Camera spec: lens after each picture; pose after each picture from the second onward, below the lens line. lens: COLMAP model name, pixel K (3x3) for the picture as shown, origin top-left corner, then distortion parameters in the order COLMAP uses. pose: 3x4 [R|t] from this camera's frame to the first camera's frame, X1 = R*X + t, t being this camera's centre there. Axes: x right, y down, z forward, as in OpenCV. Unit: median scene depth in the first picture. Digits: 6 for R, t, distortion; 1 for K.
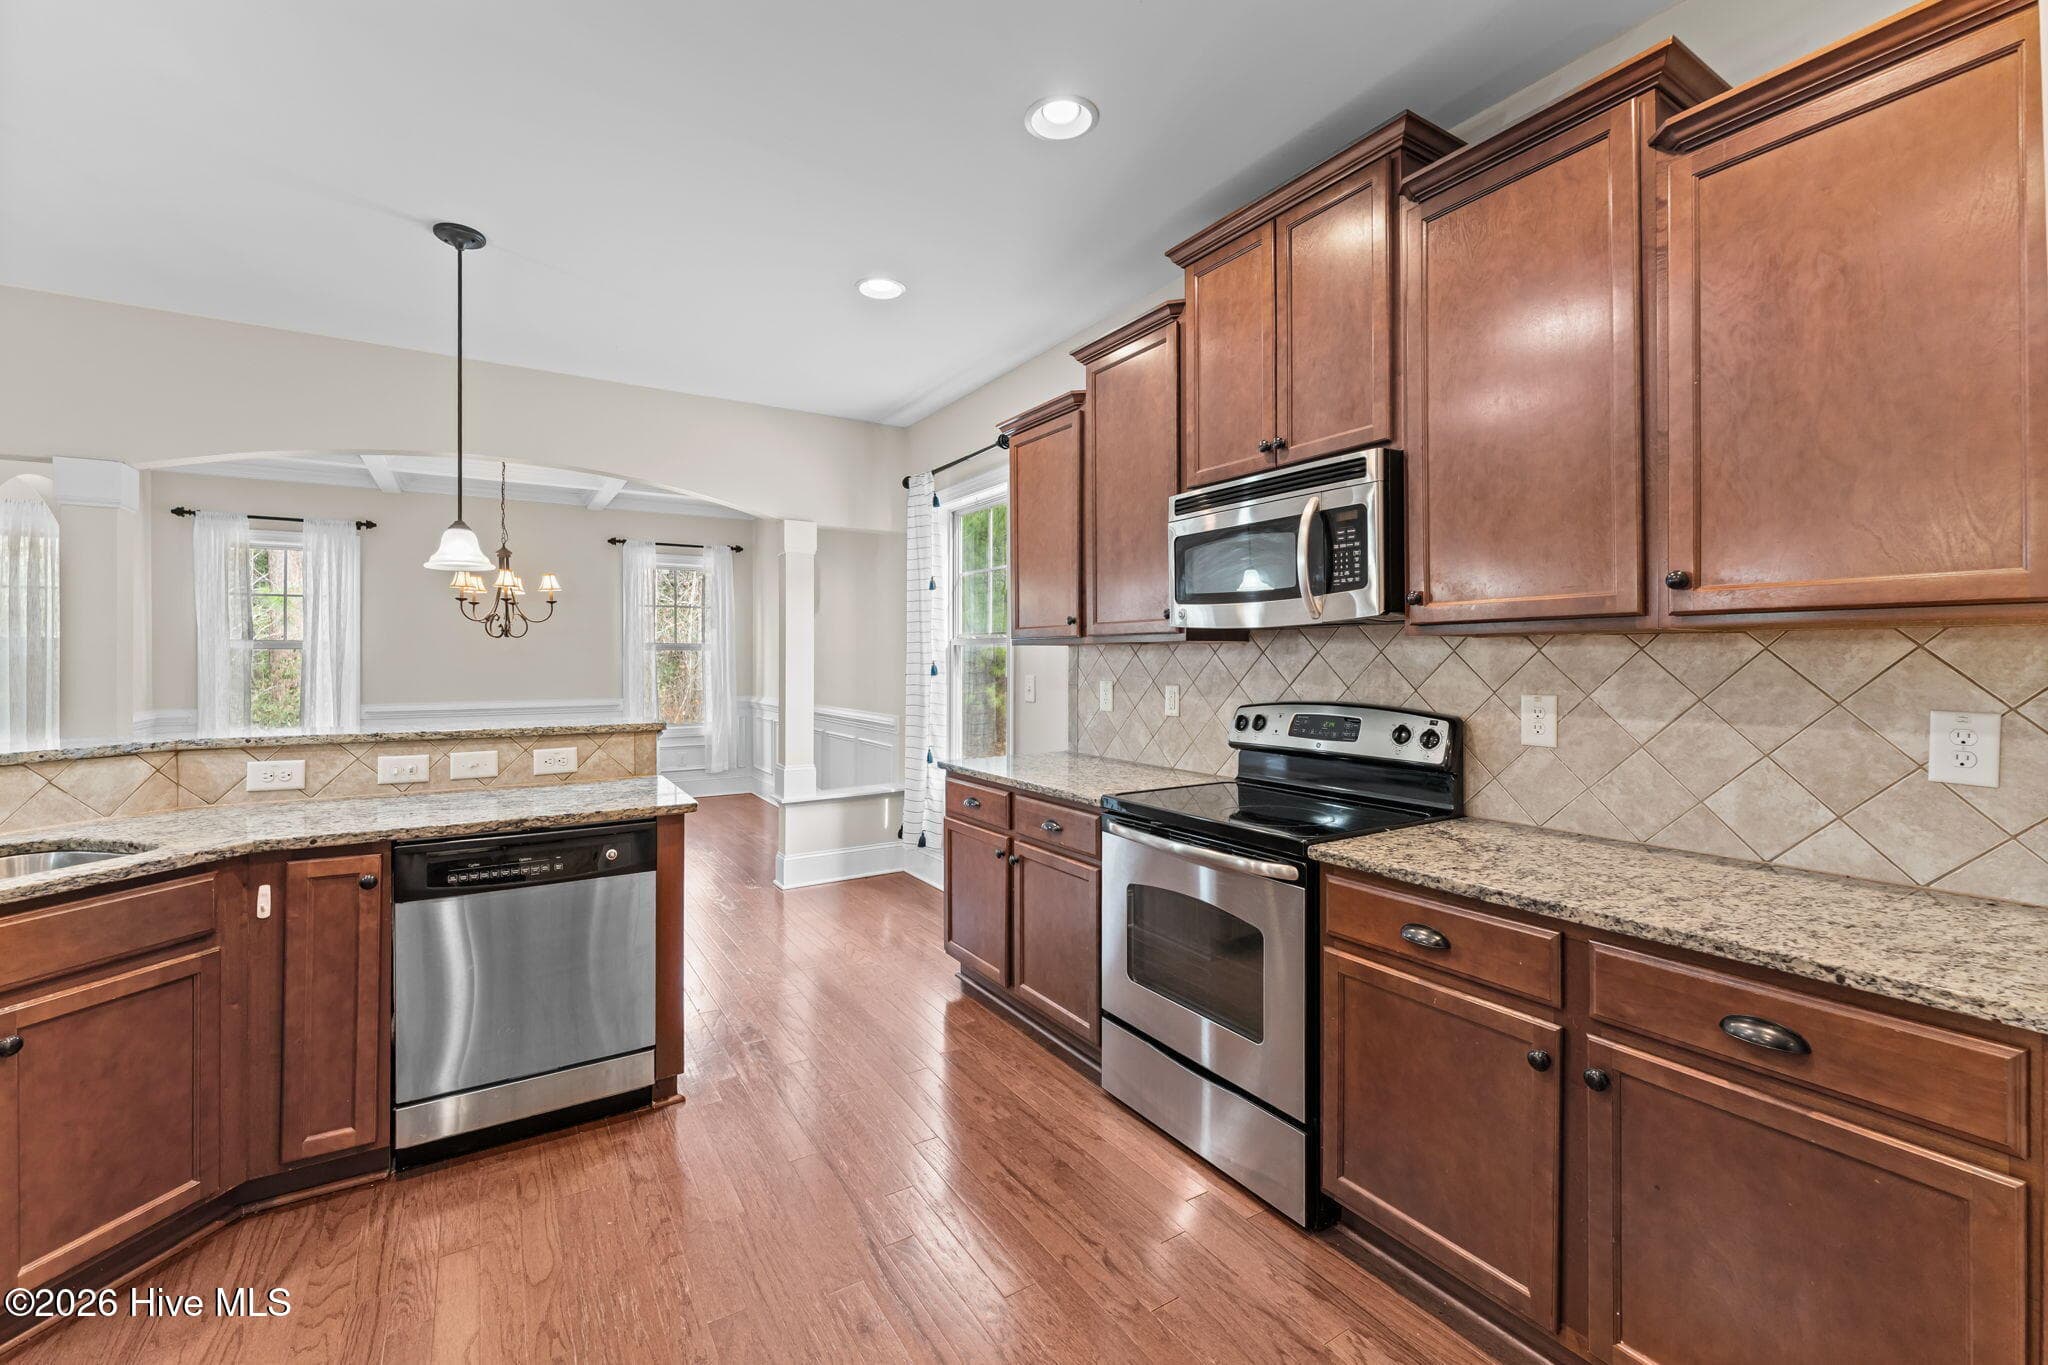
lens RADIAL K [[854.0, 0, 1012.2], [0, 854.0, 658.2], [0, 0, 1]] dist [-0.002002, -0.000119]
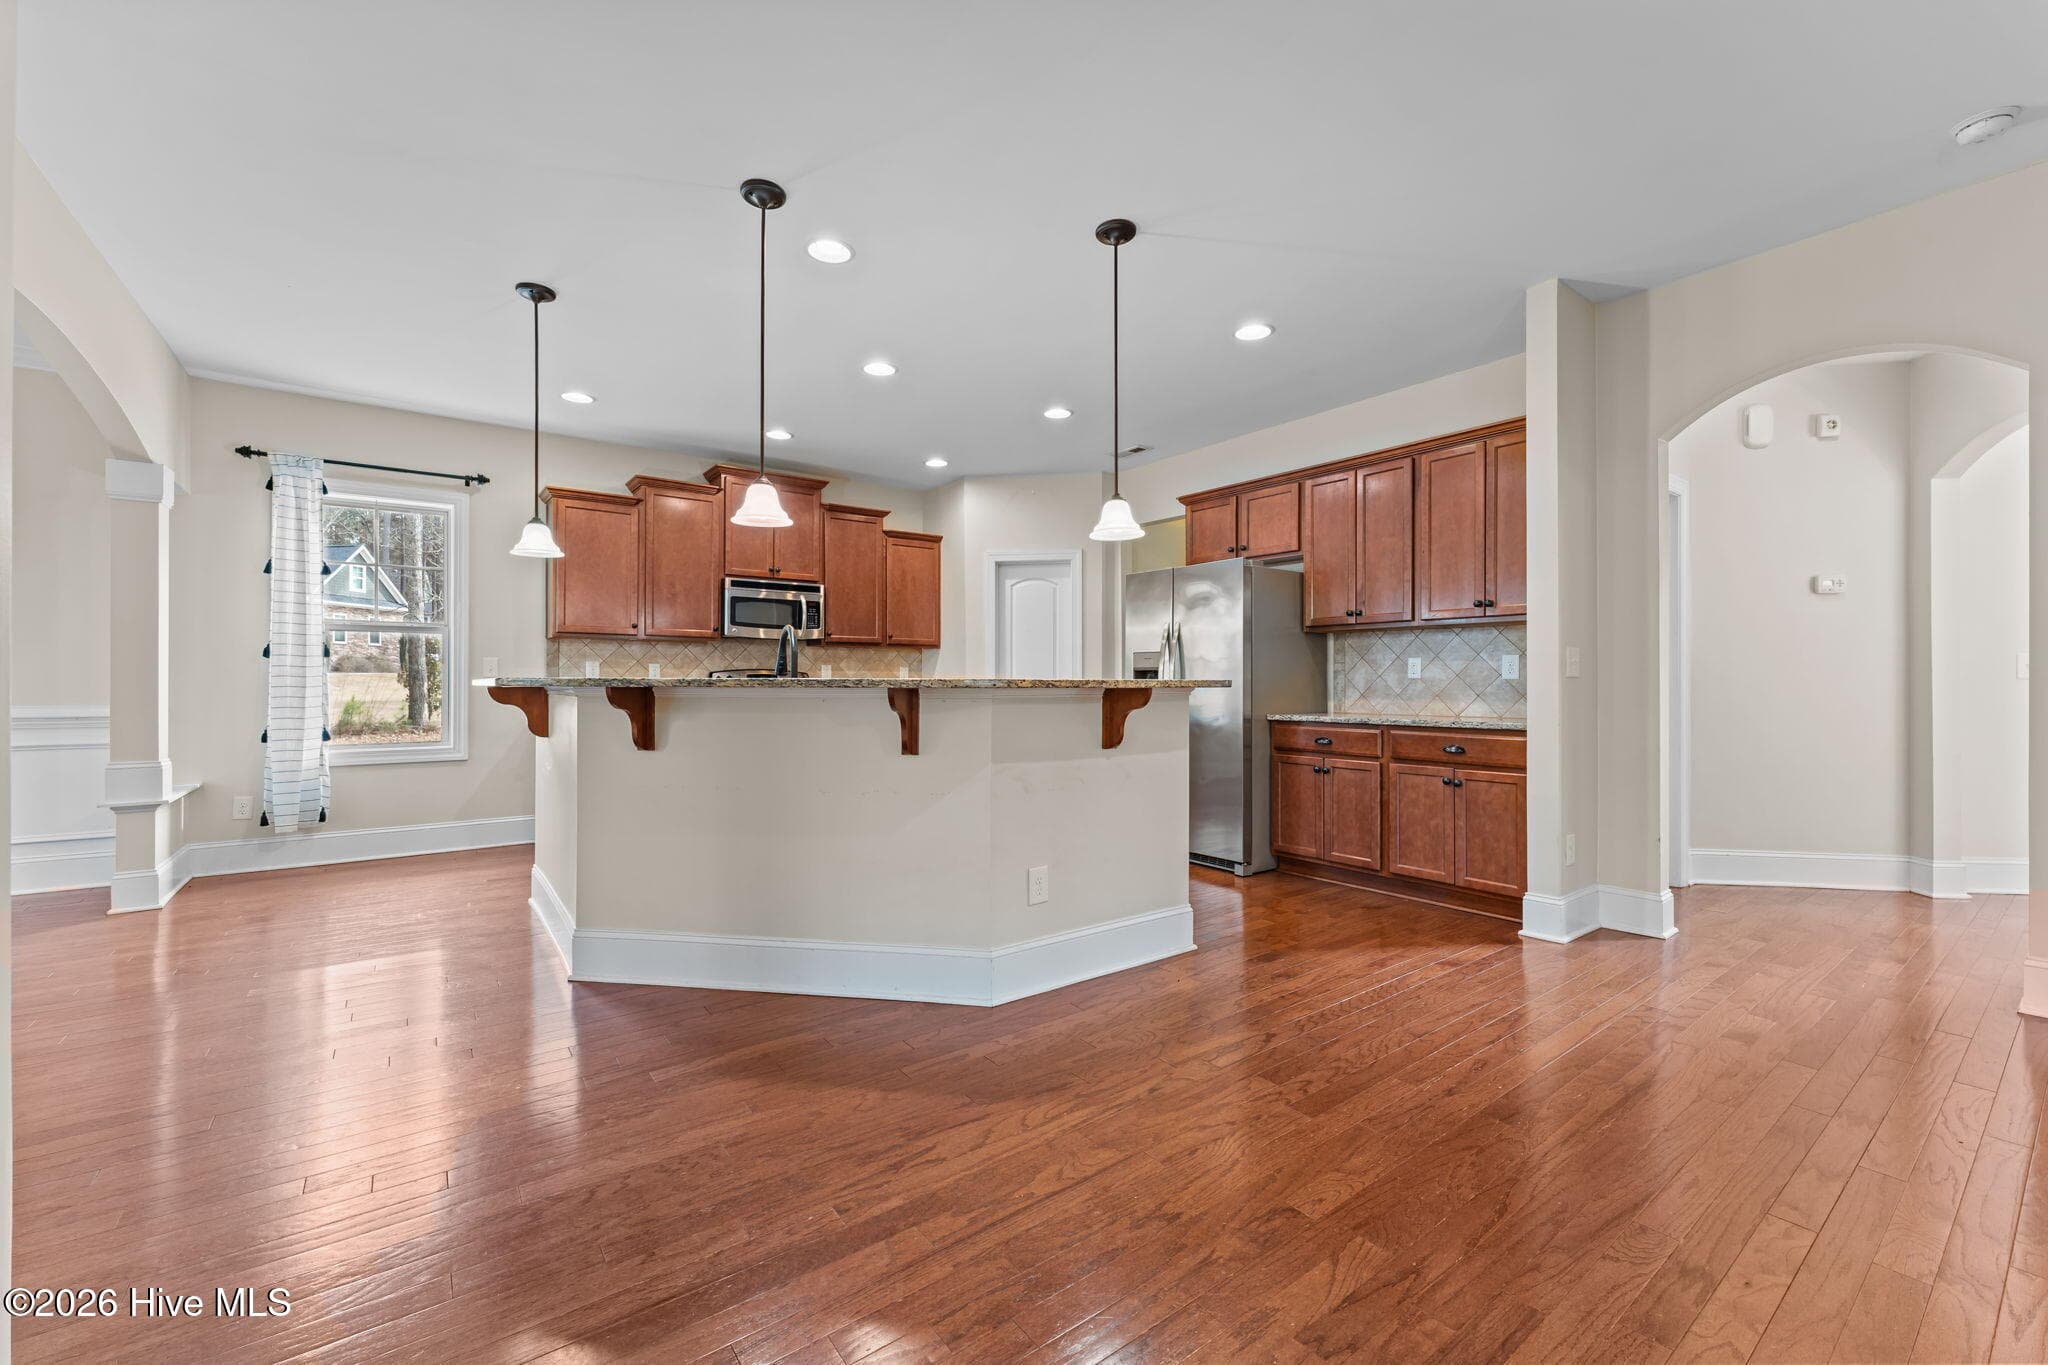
lens RADIAL K [[824.7, 0, 1017.3], [0, 824.7, 679.7], [0, 0, 1]] dist [0.000347, 0.000037]
pose [[-0.080469, 0.003833, 0.996750, -2.059369], [-0.005548, 0.999975, -0.004293, 0.086433], [-0.996742, -0.005876, -0.080446, 0.411629]]
